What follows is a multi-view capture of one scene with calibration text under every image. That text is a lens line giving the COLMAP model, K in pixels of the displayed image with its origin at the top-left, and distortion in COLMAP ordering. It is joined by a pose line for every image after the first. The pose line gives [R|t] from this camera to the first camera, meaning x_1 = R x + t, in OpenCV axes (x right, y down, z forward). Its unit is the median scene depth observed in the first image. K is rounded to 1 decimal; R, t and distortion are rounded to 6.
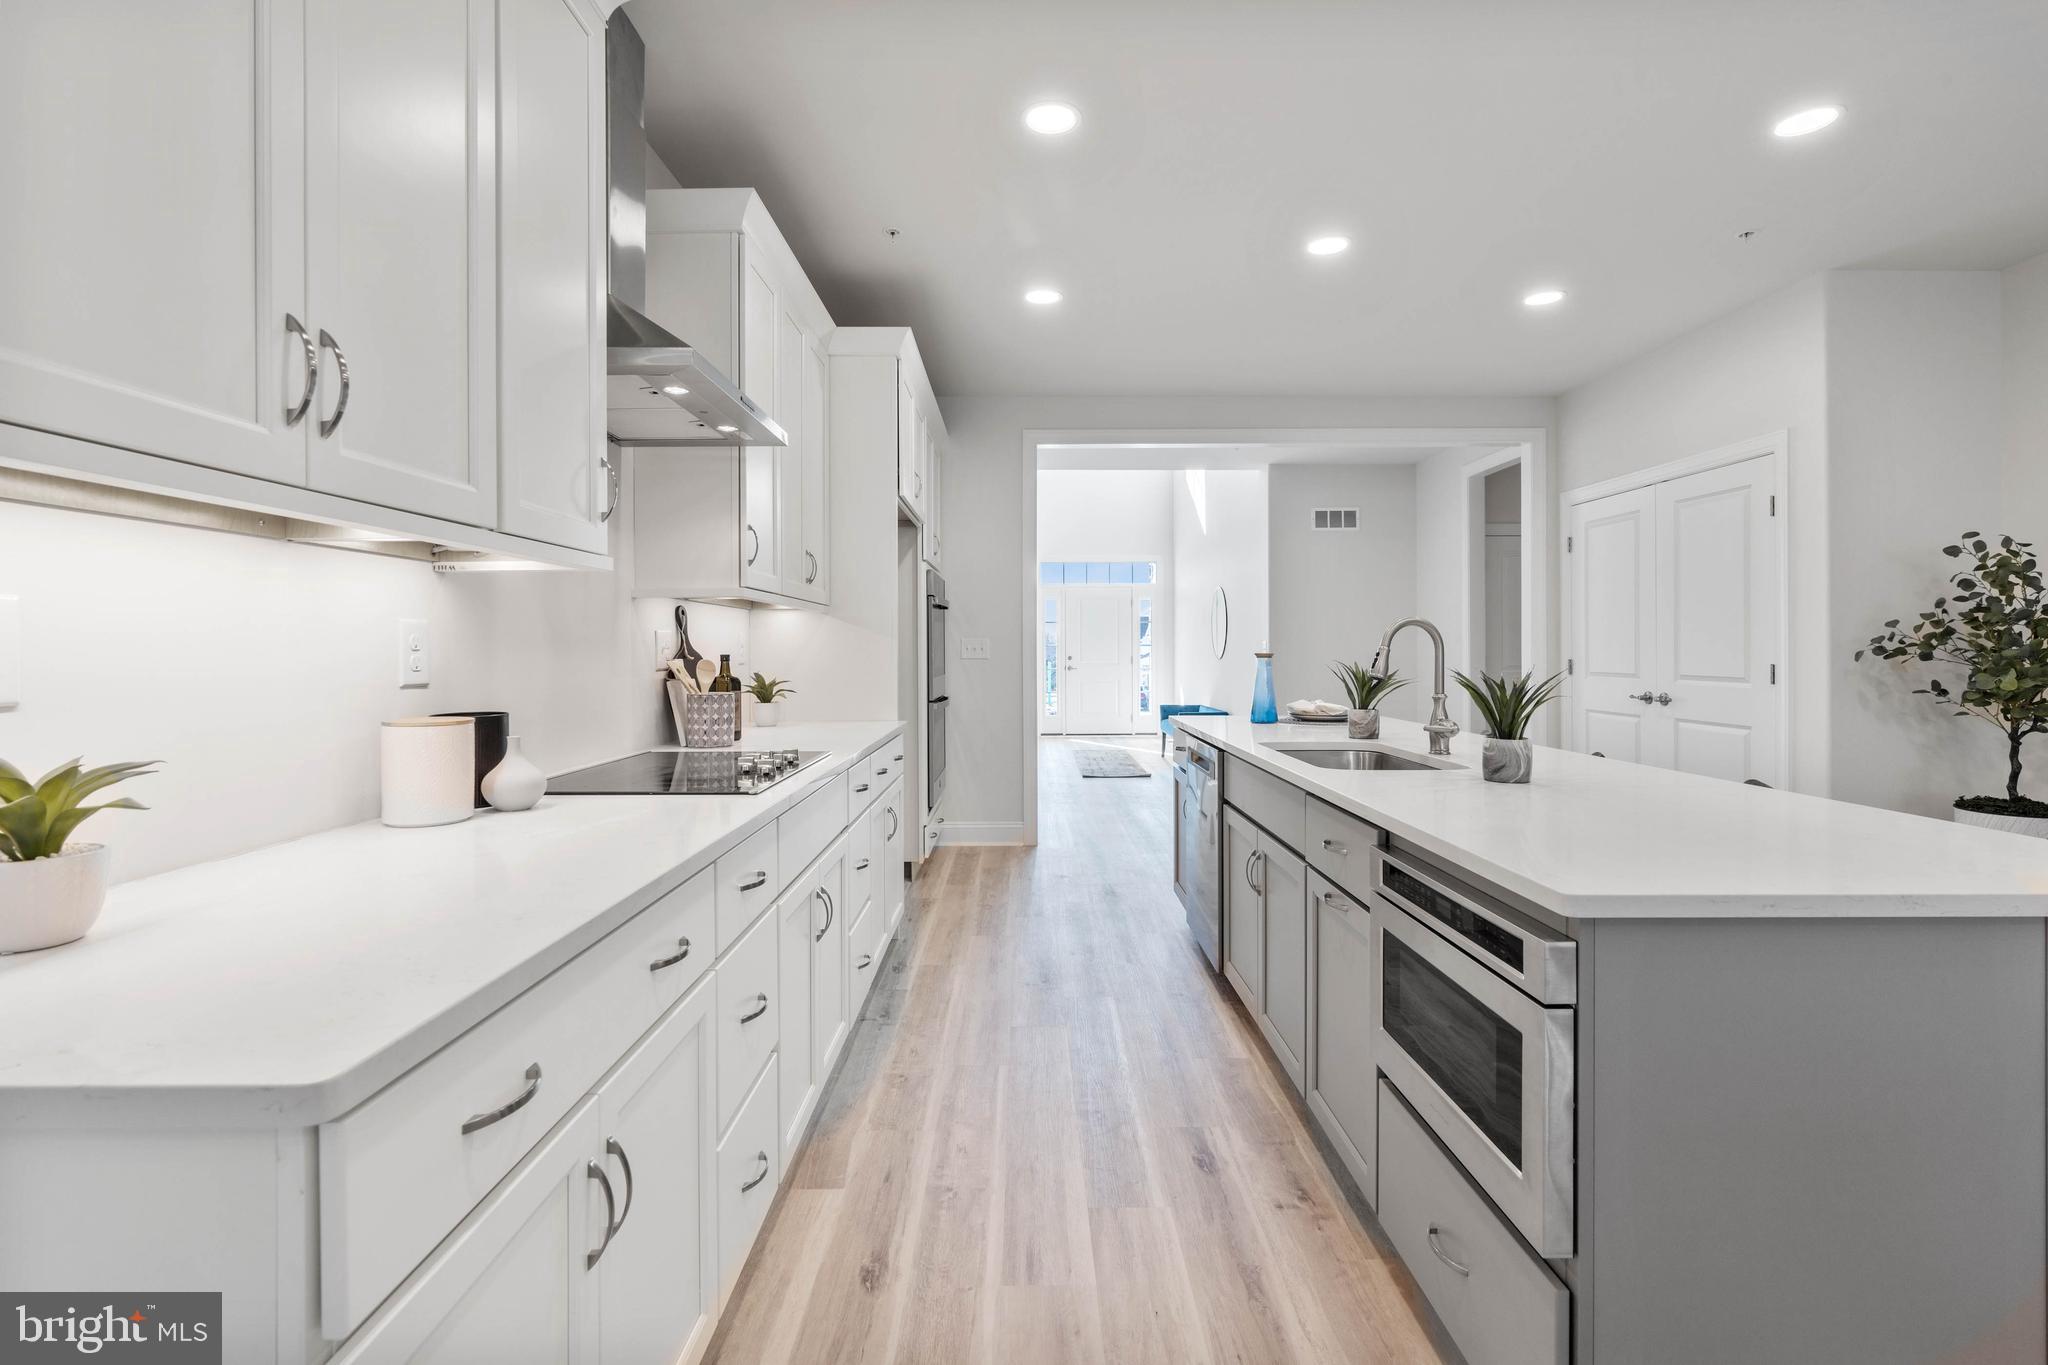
lens RADIAL K [[904.8, 0, 1024.6], [0, 904.8, 687.8], [0, 0, 1]] dist [-0.001221, 0.000589]
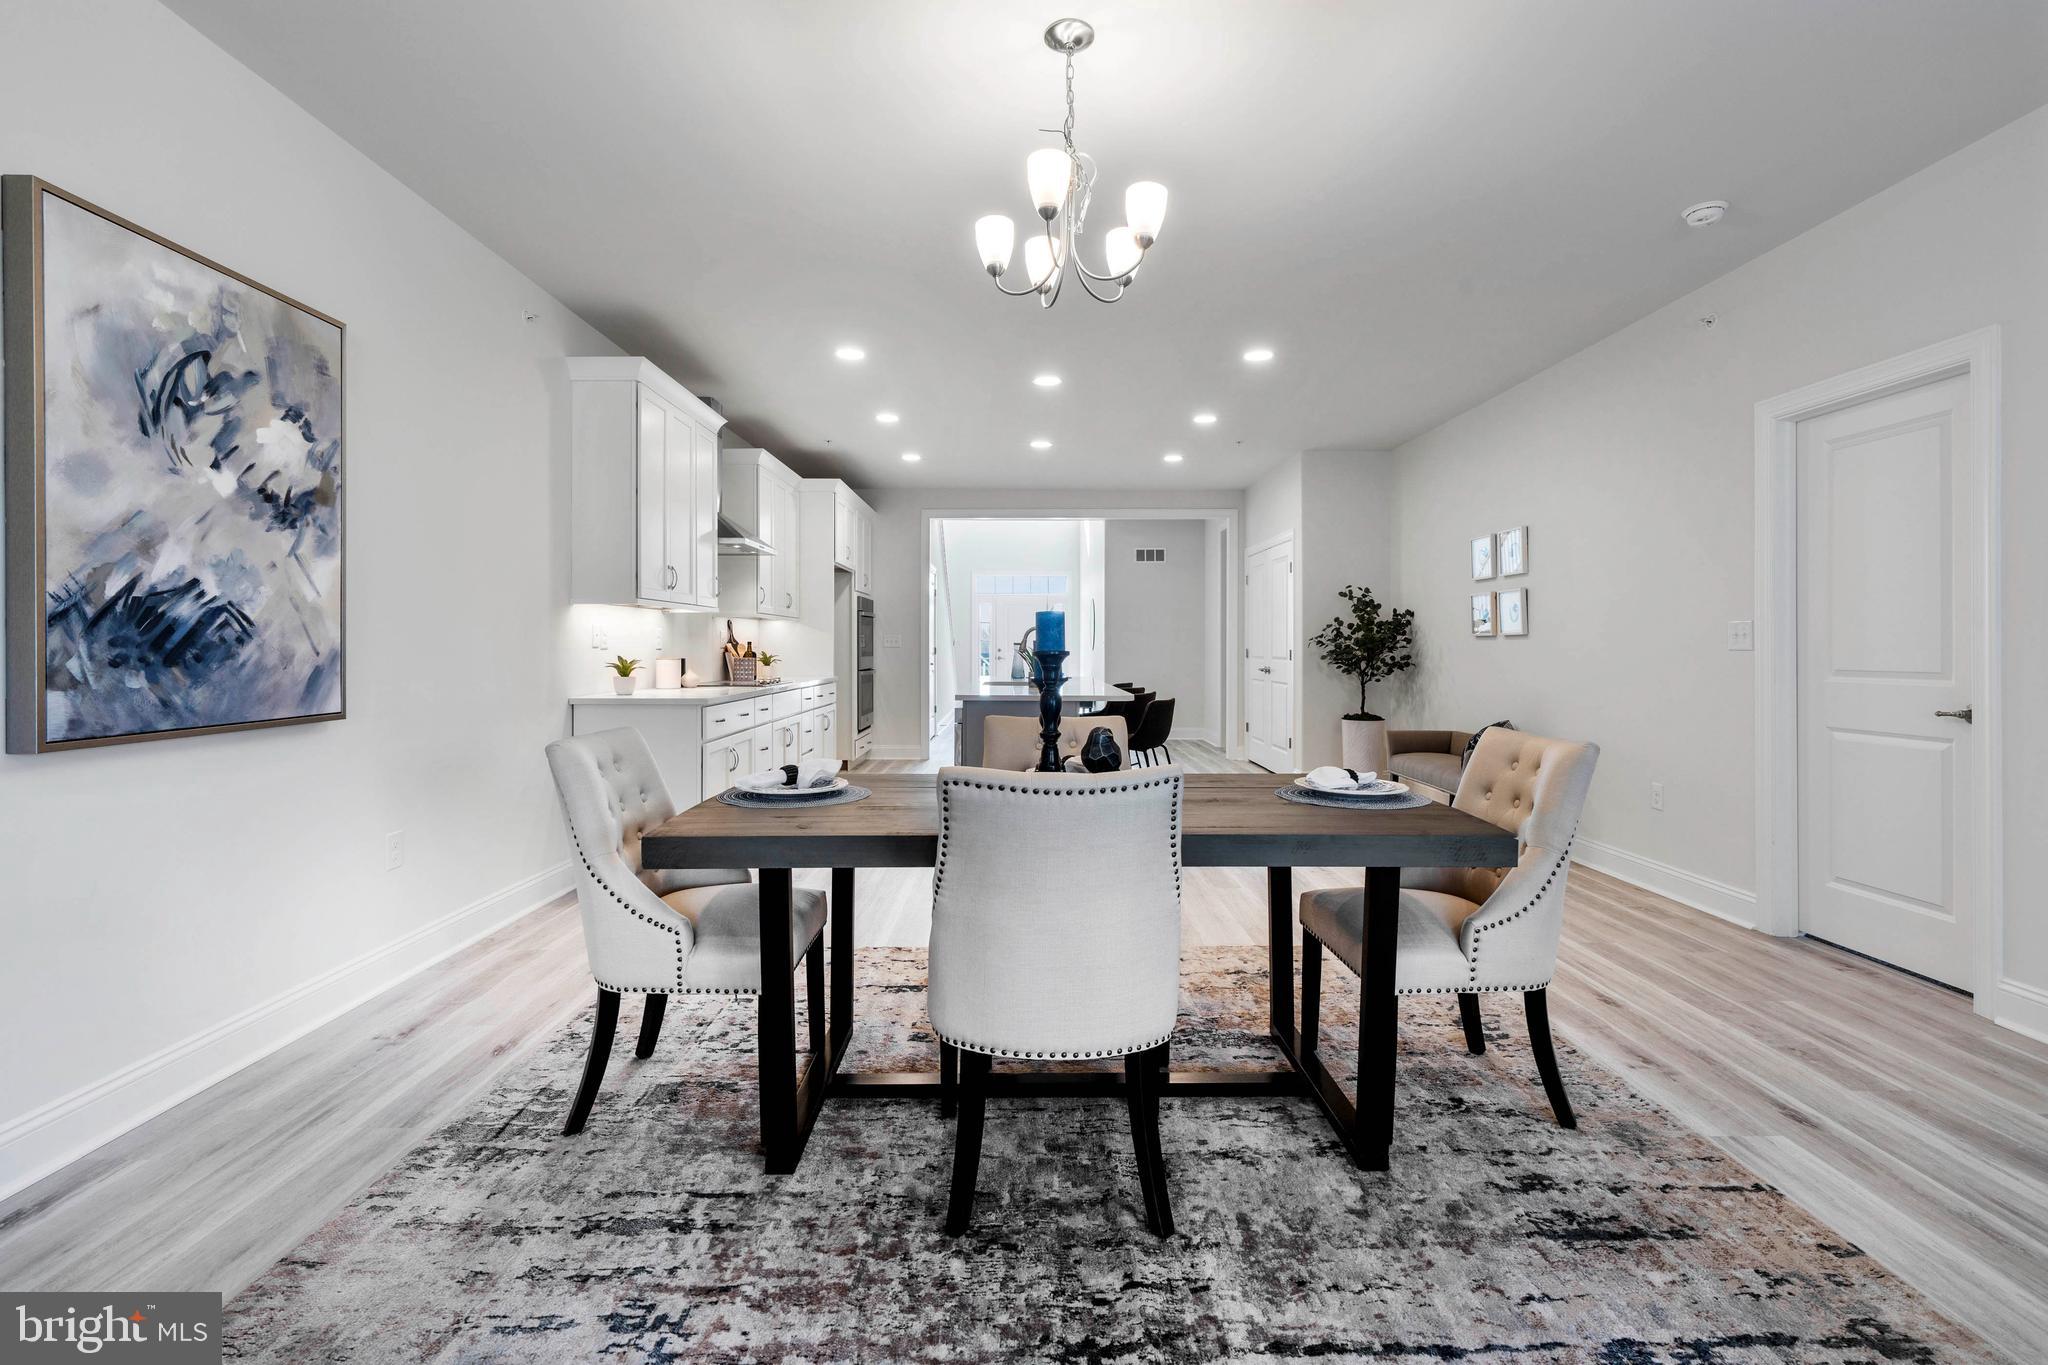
lens RADIAL K [[904.8, 0, 1017.5], [0, 904.8, 667.9], [0, 0, 1]] dist [-0.001221, 0.000589]
pose [[0.999987, 0.004711, -0.002125, 0.450129], [-0.004750, 0.999808, -0.019013, 0.090579], [0.002035, 0.019023, 0.999817, -1.650936]]
